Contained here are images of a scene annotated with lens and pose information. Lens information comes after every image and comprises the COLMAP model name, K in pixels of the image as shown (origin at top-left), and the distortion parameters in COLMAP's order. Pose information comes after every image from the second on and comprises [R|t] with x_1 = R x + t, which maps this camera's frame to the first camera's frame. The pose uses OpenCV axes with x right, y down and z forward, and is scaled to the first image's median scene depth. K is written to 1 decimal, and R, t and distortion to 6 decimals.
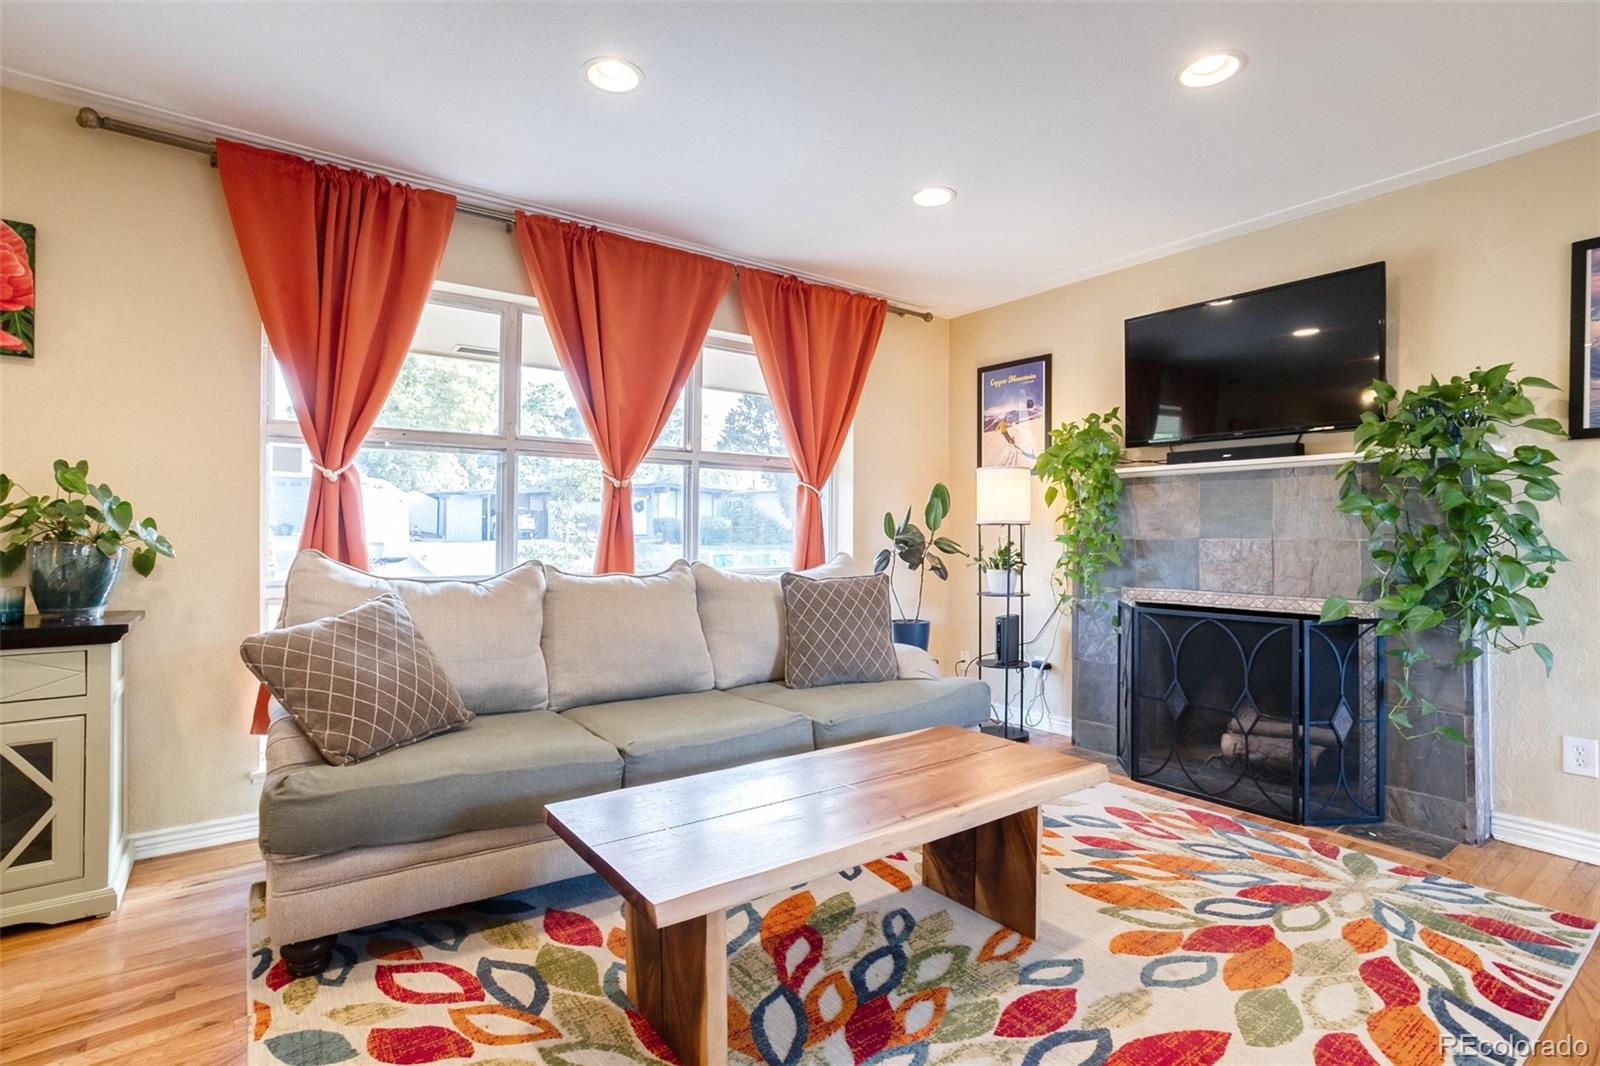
lens RADIAL K [[772.0, 0, 792.4], [0, 772.0, 533.9], [0, 0, 1]] dist [-0.064962, 0.036999]
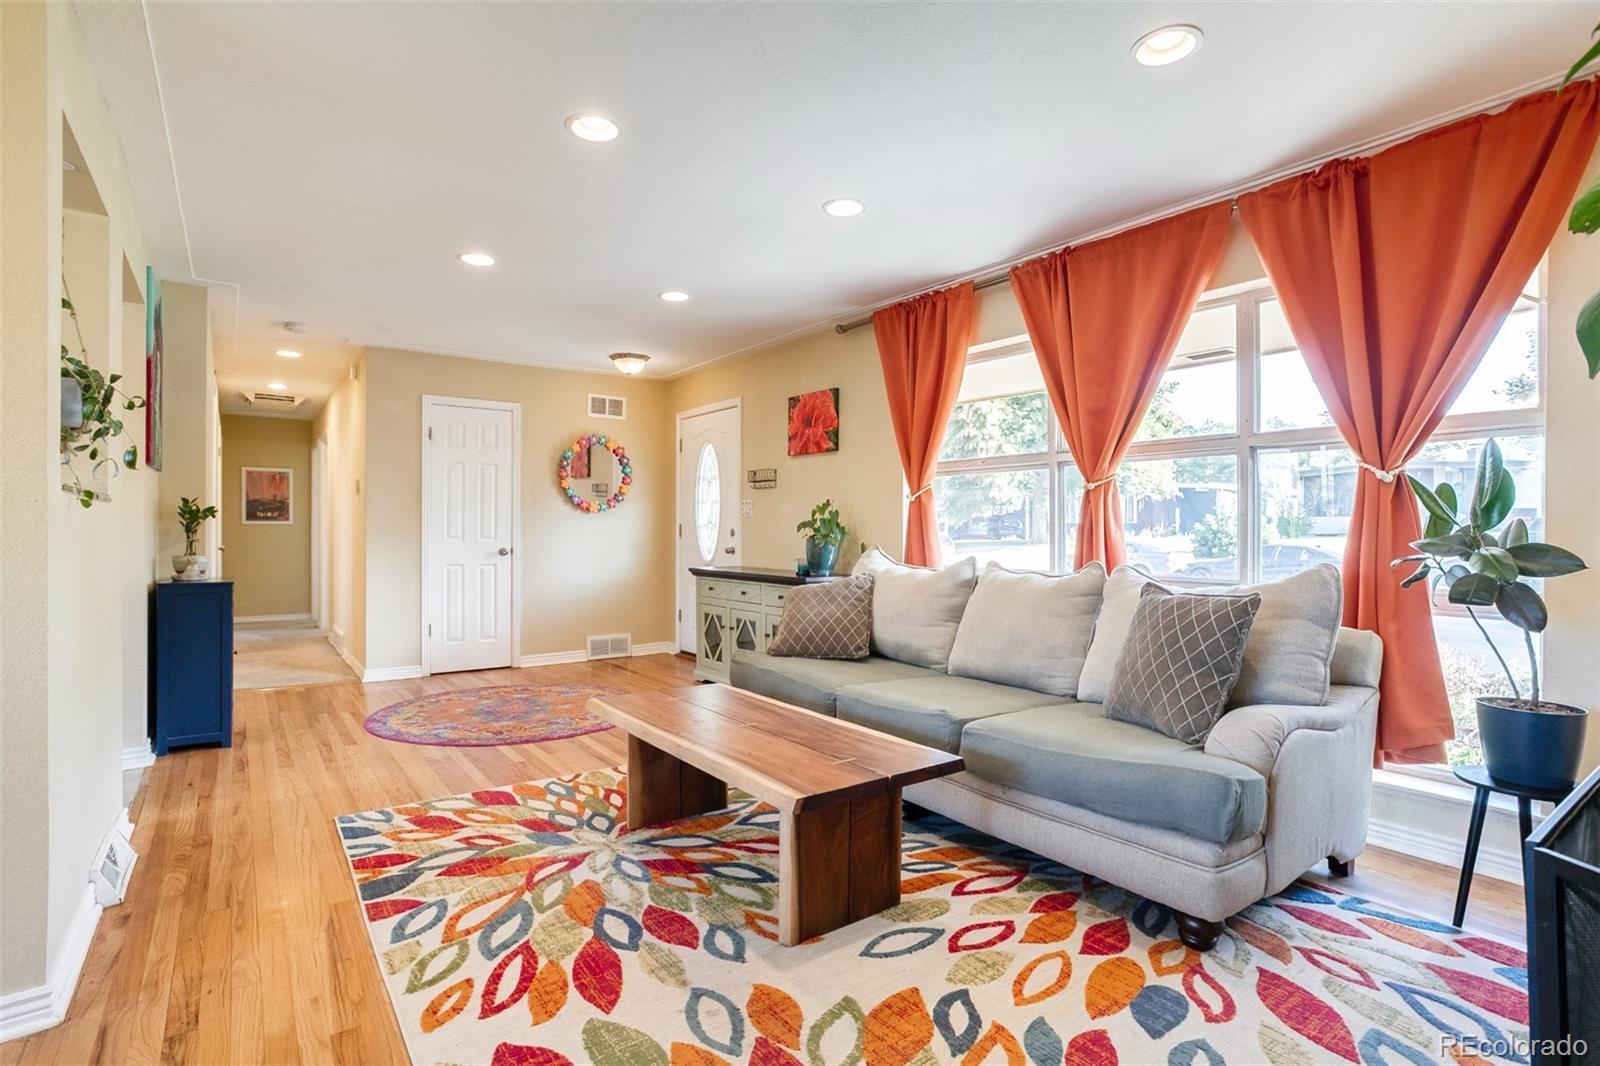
lens RADIAL K [[772.0, 0, 792.4], [0, 772.0, 533.9], [0, 0, 1]] dist [-0.064962, 0.036999]
pose [[0.004365, -0.002061, -0.999988, 0.937860], [-0.004937, 0.999986, -0.002083, 0.001568], [0.999978, 0.004946, 0.004354, 0.717197]]
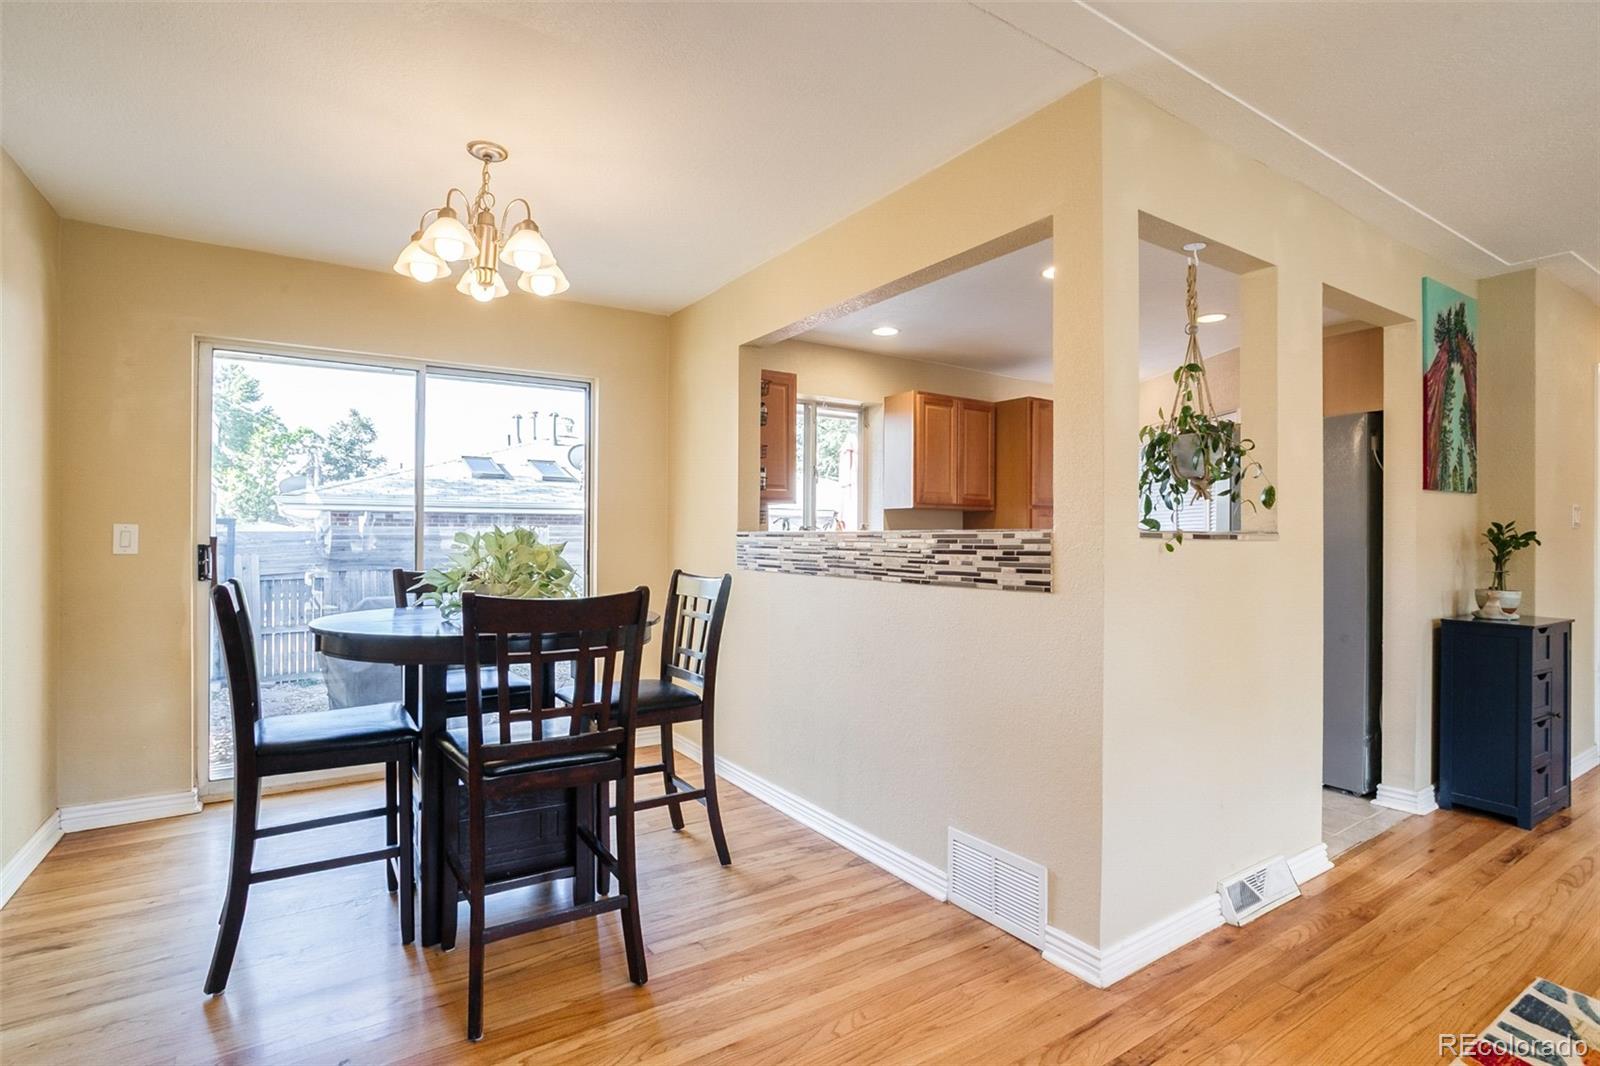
lens RADIAL K [[770.9, 0, 791.6], [0, 770.9, 530.2], [0, 0, 1]] dist [-0.057026, 0.026169]
pose [[-0.998103, -0.008846, 0.060922, 0.596625], [-0.009102, 0.999951, -0.003915, -0.035247], [-0.060884, -0.004462, -0.998135, 0.867651]]
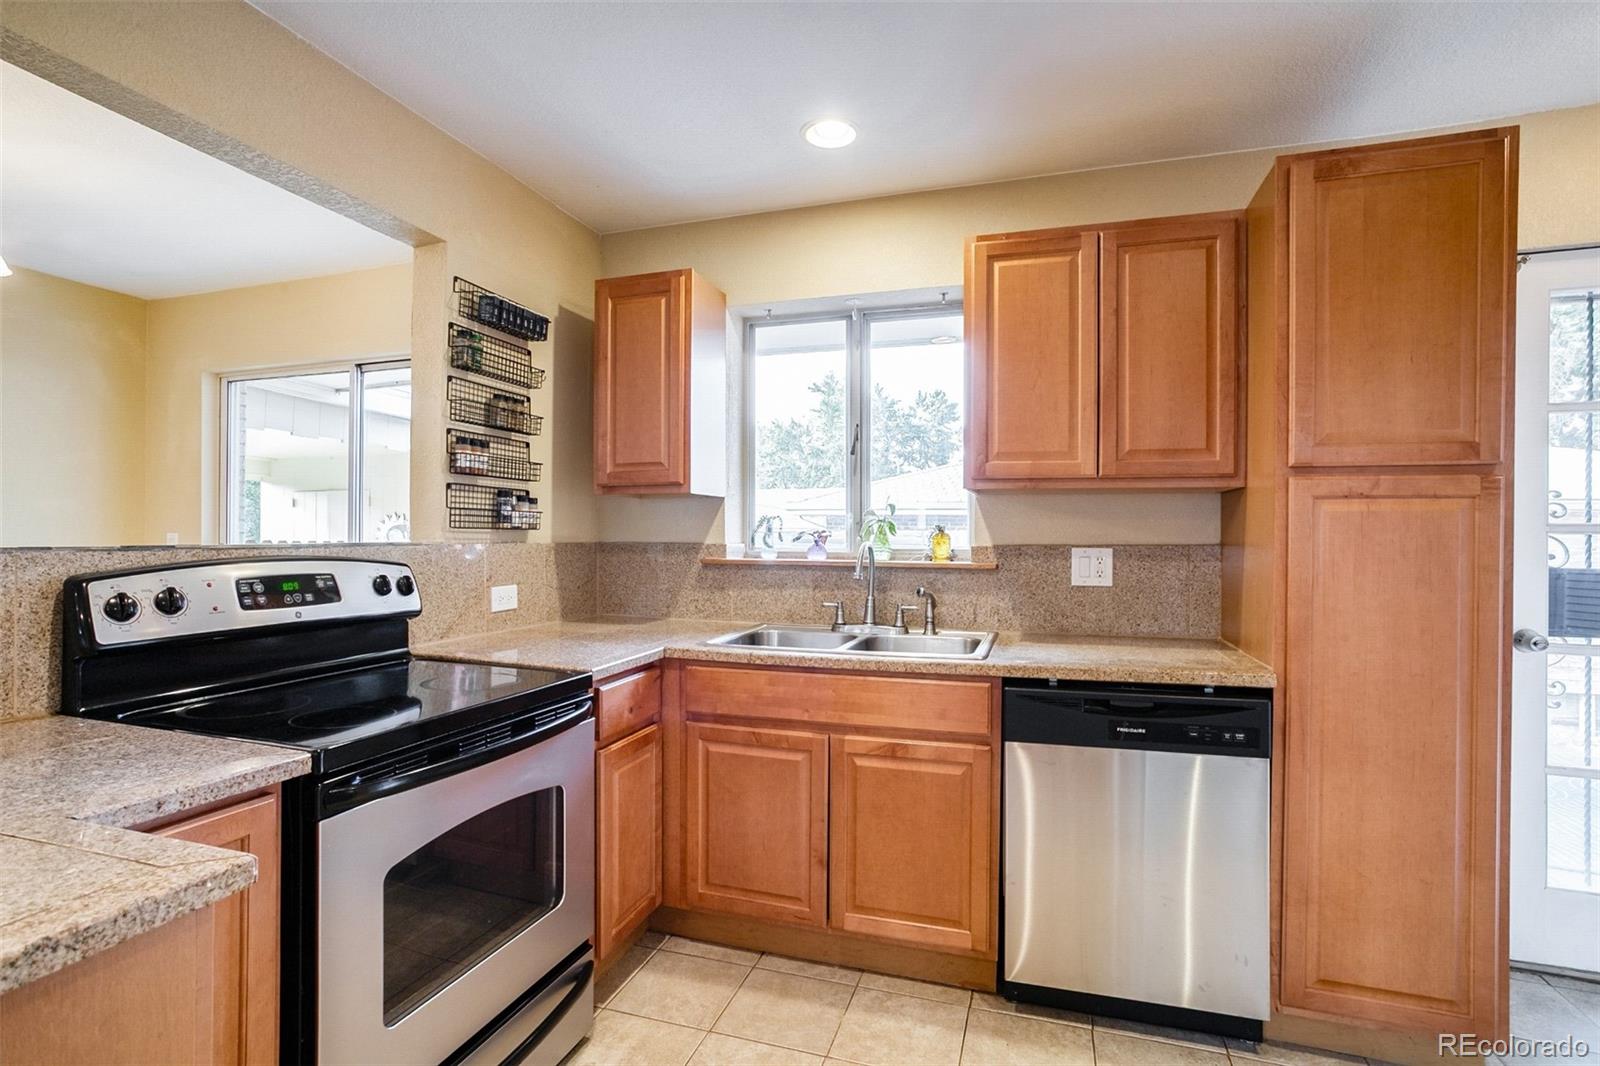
lens RADIAL K [[770.9, 0, 791.6], [0, 770.9, 530.2], [0, 0, 1]] dist [-0.057026, 0.026169]
pose [[-0.574521, -0.001602, 0.818489, -0.133410], [-0.006989, 0.999971, -0.002949, -0.053038], [-0.818460, -0.007415, -0.574515, -0.306203]]
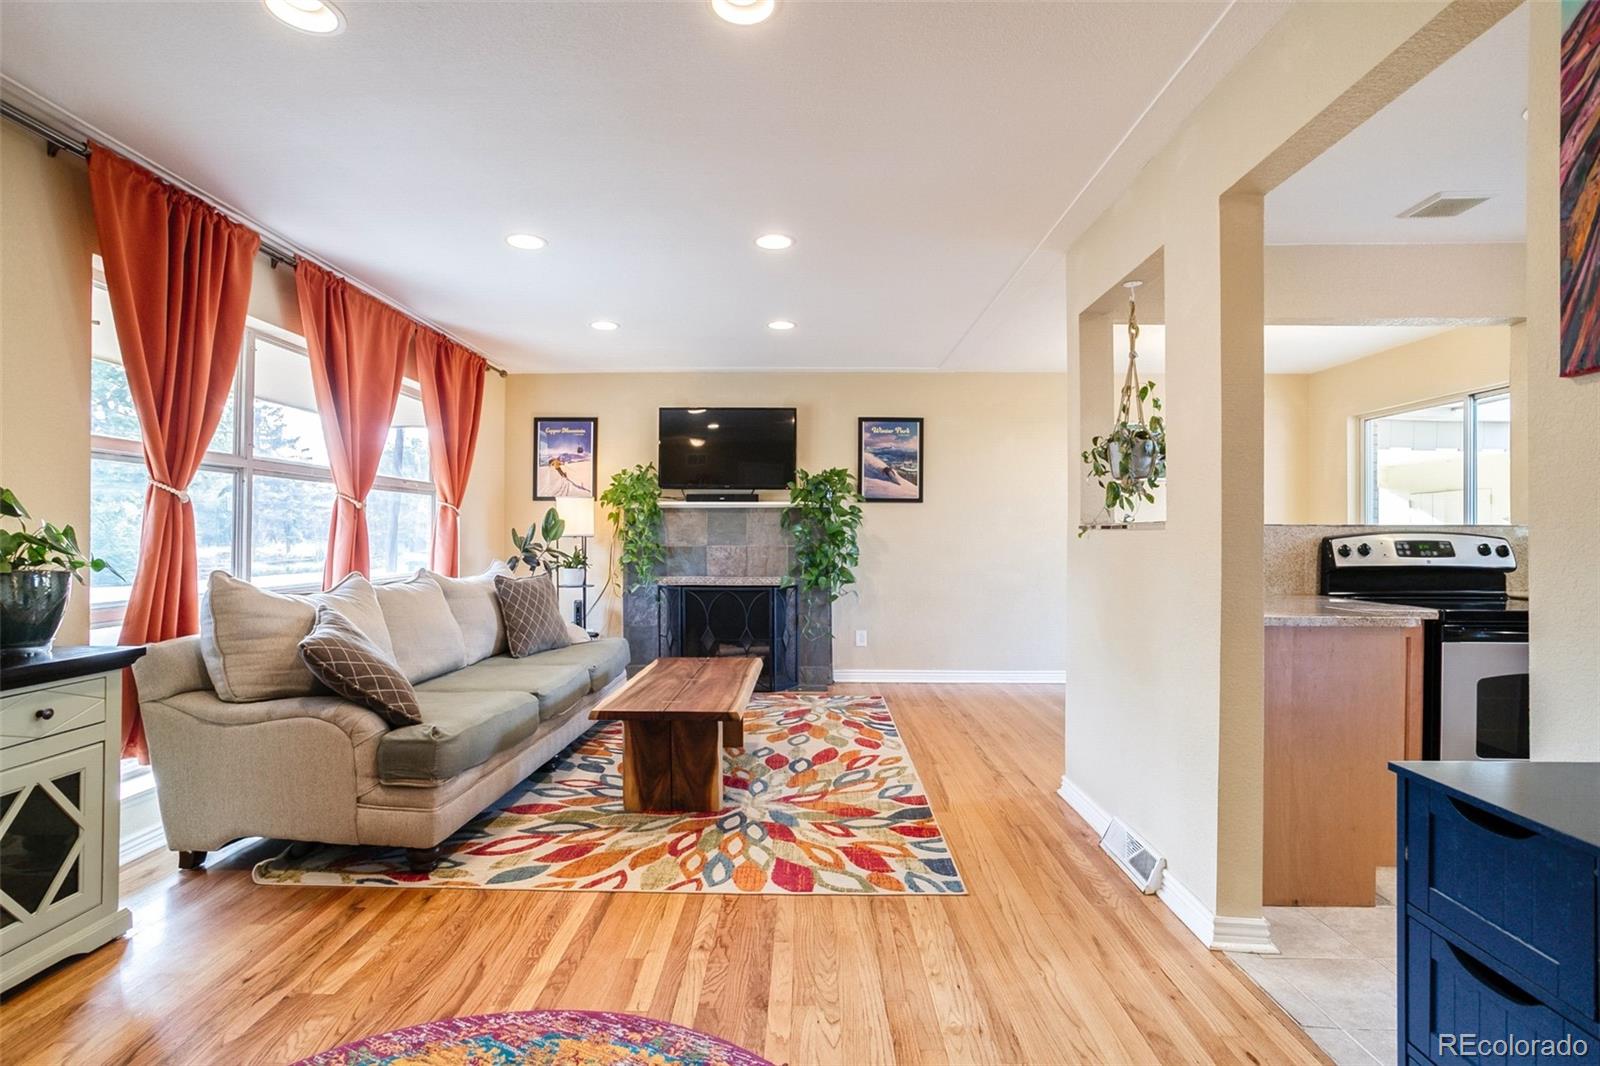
lens RADIAL K [[772.0, 0, 792.4], [0, 772.0, 533.9], [0, 0, 1]] dist [-0.064962, 0.036999]
pose [[0.605972, -0.000809, 0.795486, -0.881708], [-0.000233, 0.999999, 0.001194, -0.027501], [-0.795486, -0.000909, 0.605971, -0.254333]]
